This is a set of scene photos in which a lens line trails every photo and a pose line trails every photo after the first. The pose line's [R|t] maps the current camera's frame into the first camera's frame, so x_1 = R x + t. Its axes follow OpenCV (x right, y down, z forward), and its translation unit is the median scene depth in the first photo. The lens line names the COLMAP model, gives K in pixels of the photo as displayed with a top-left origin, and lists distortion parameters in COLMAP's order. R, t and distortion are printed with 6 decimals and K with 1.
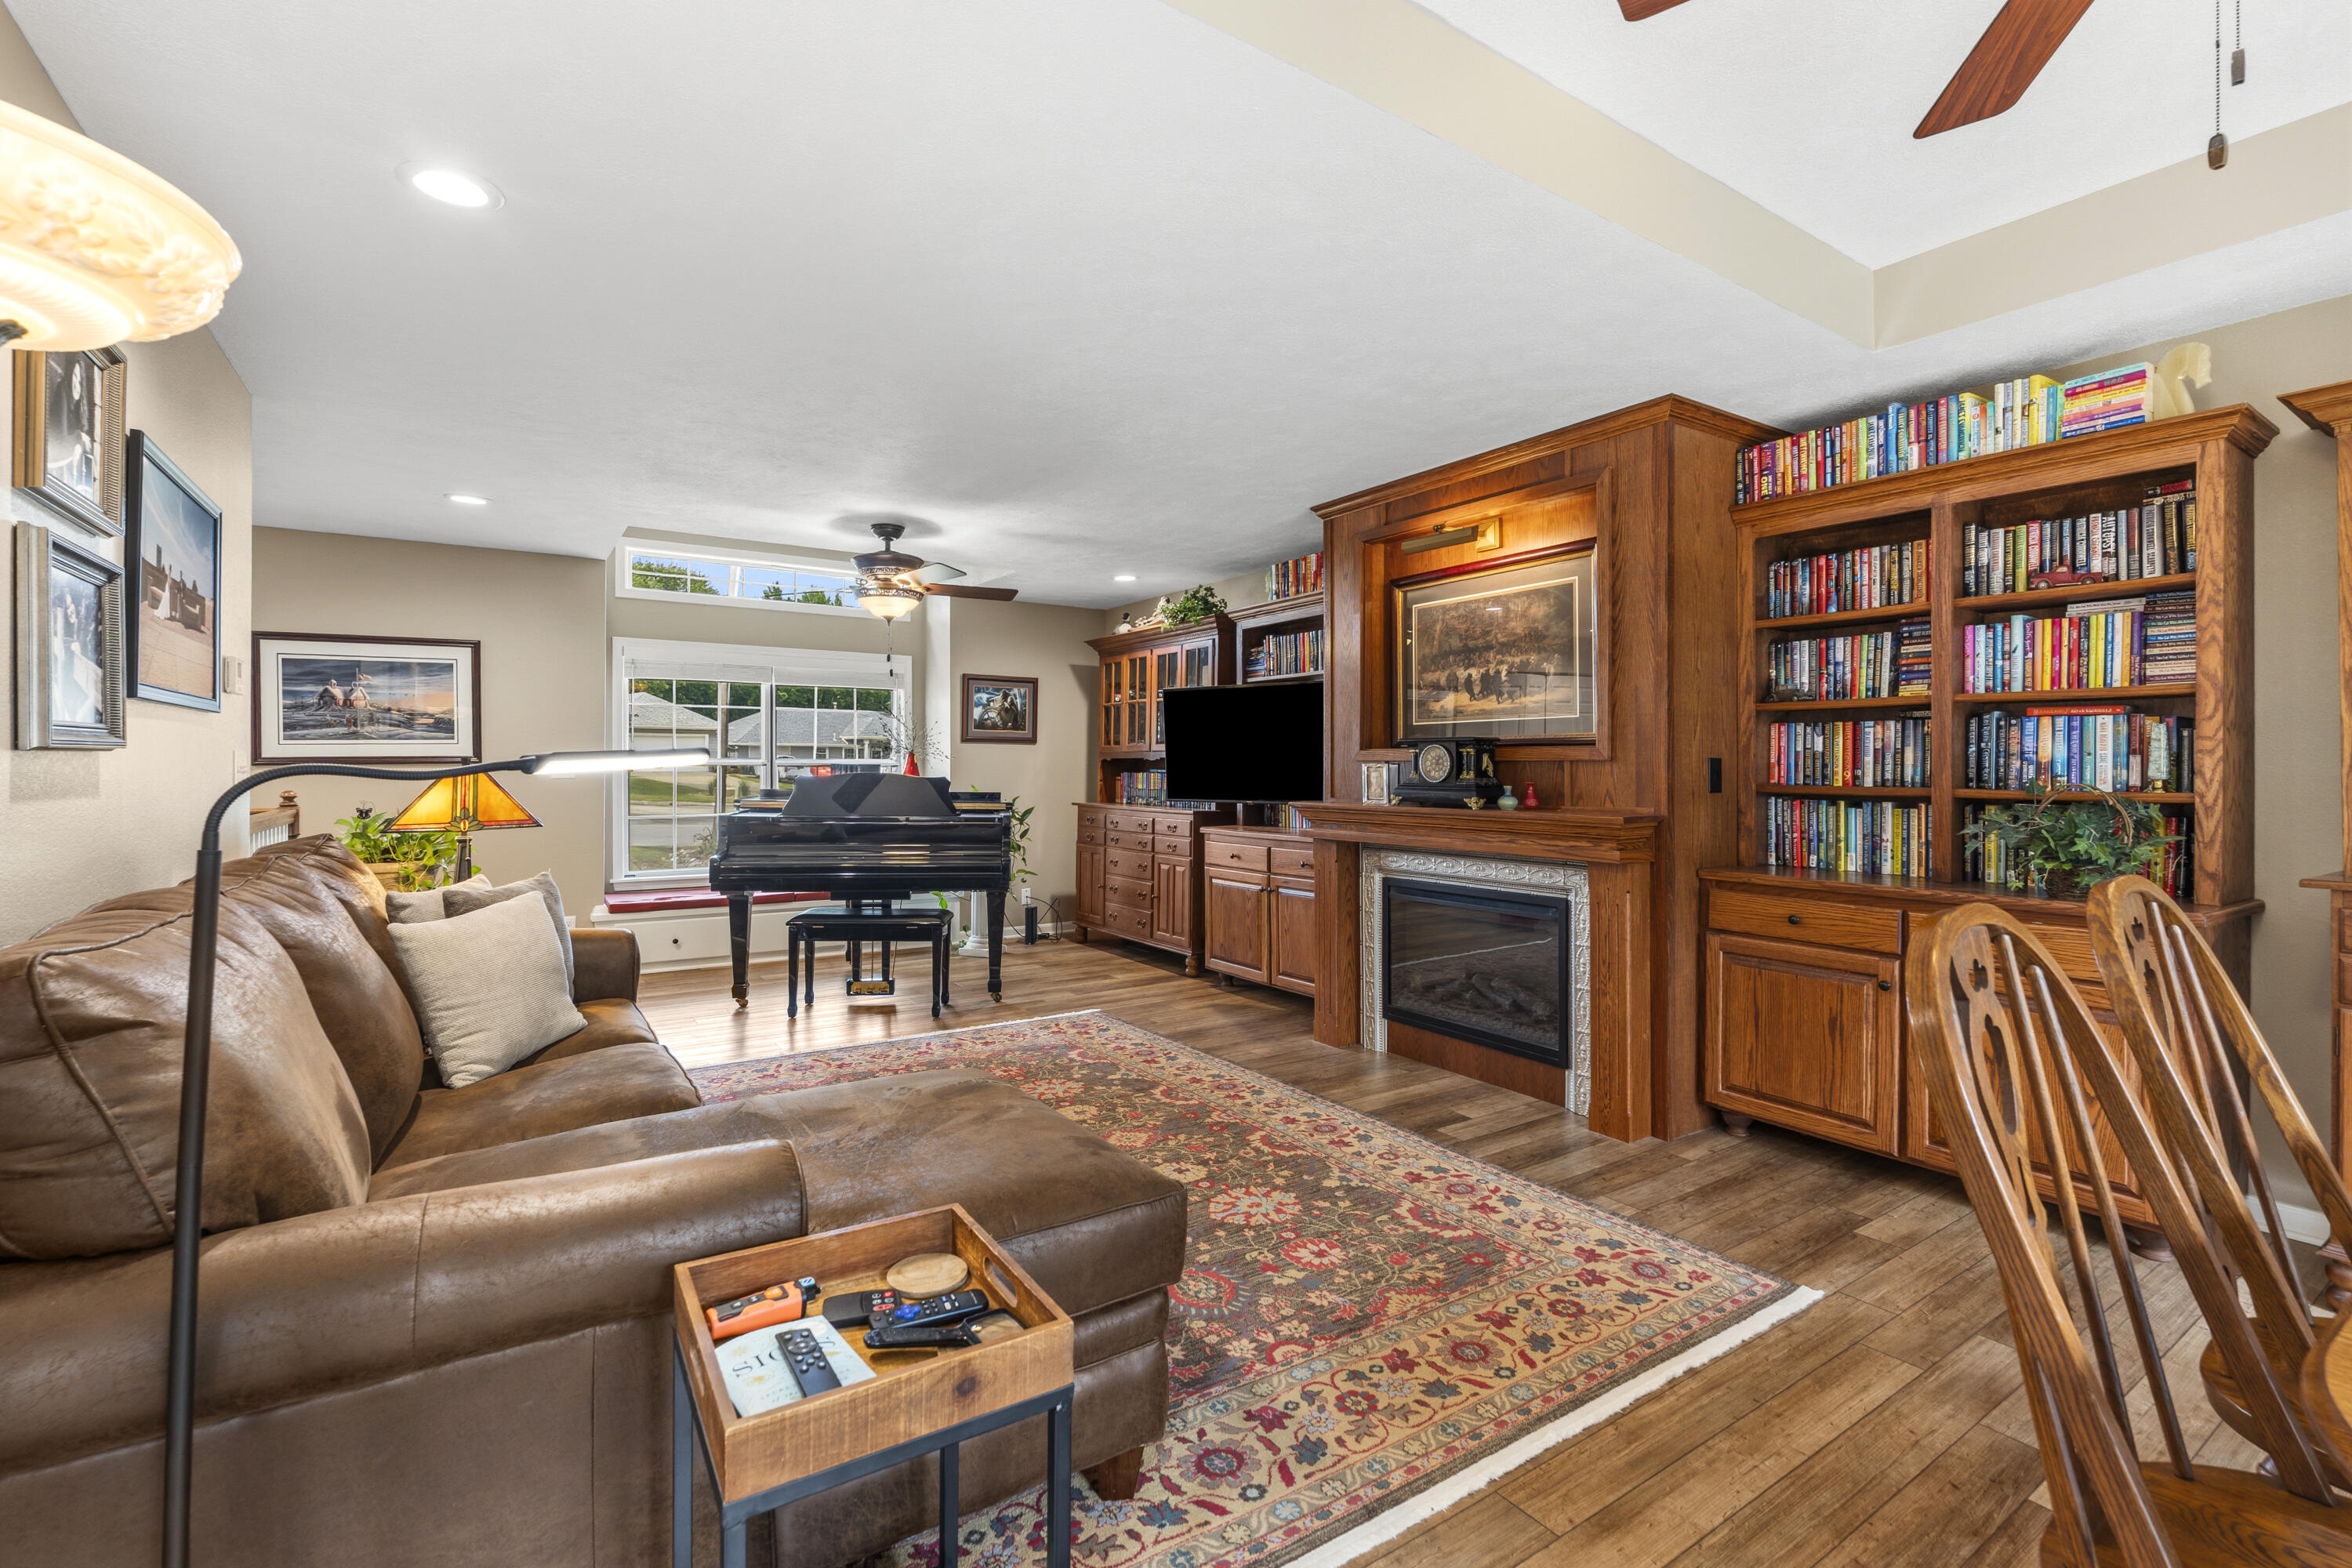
lens RADIAL K [[1040.2, 0, 1175.5], [0, 1040.2, 769.6], [0, 0, 1]] dist [0.012451, 0.000226]
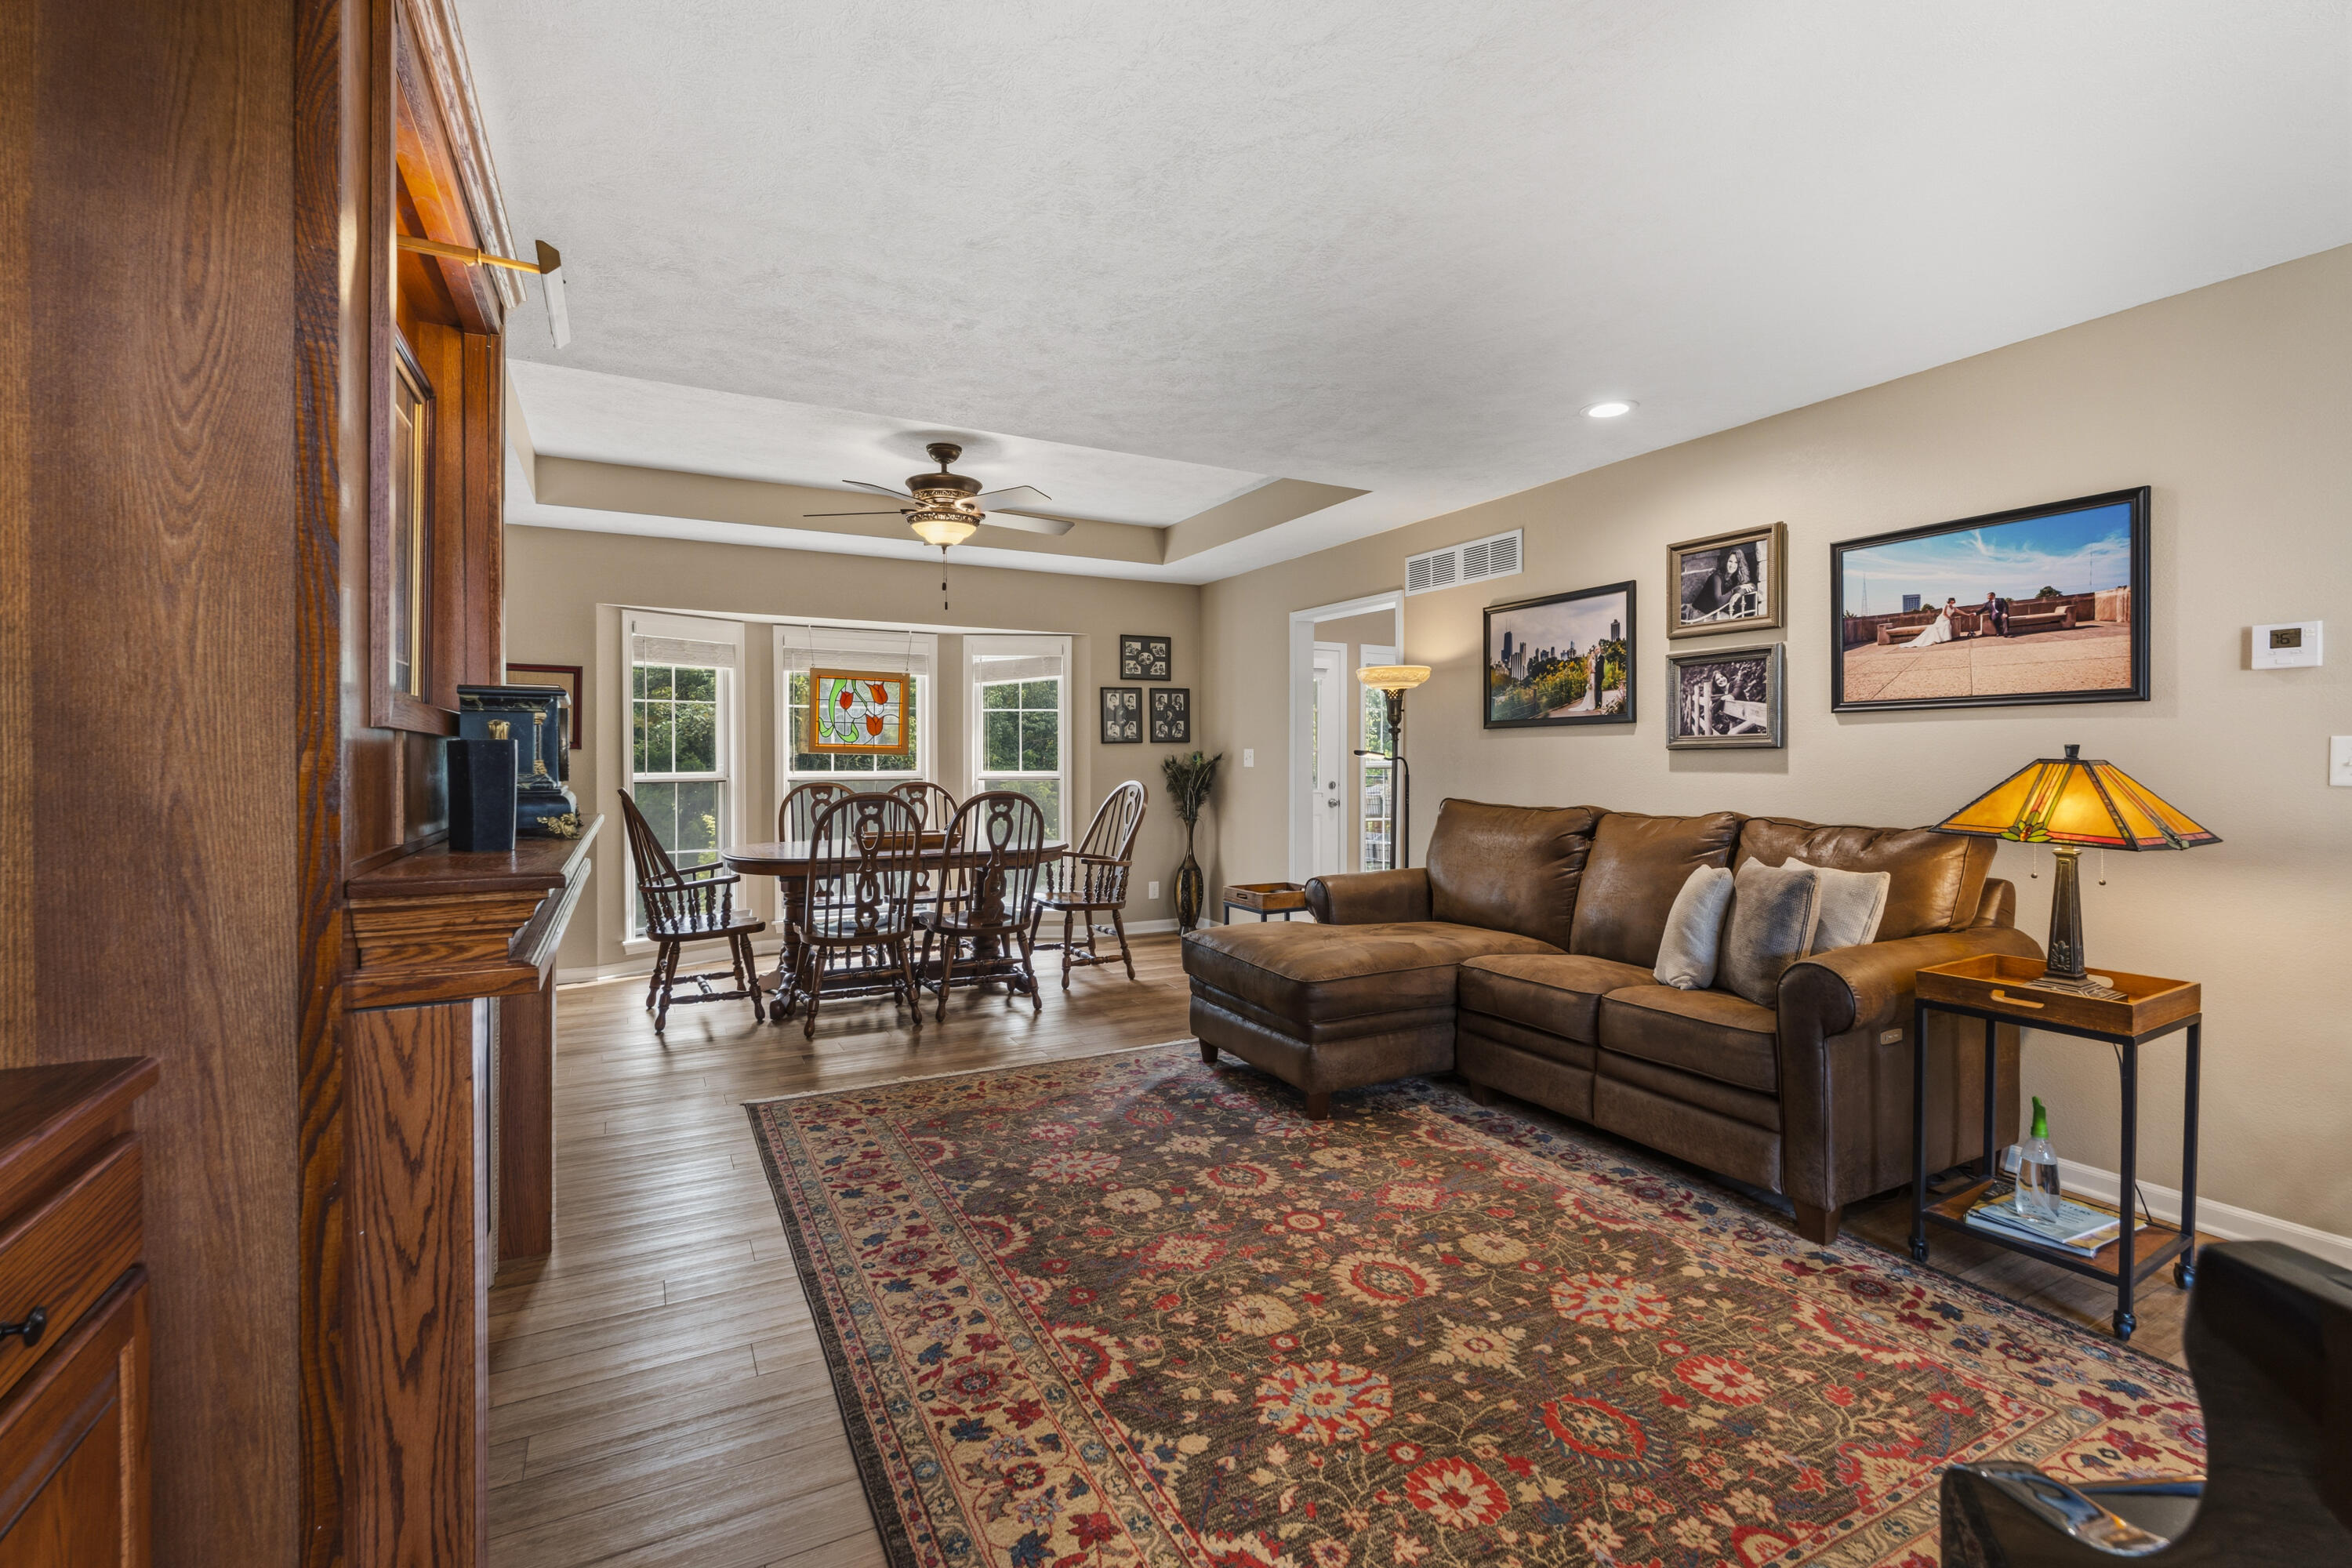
lens RADIAL K [[1040.2, 0, 1179.0], [0, 1040.2, 768.4], [0, 0, 1]] dist [0.012451, 0.000226]
pose [[-0.994654, -0.002167, 0.103240, -0.121752], [-0.000951, 0.999930, 0.011825, -0.000514], [-0.103259, 0.011663, -0.994586, 1.790929]]
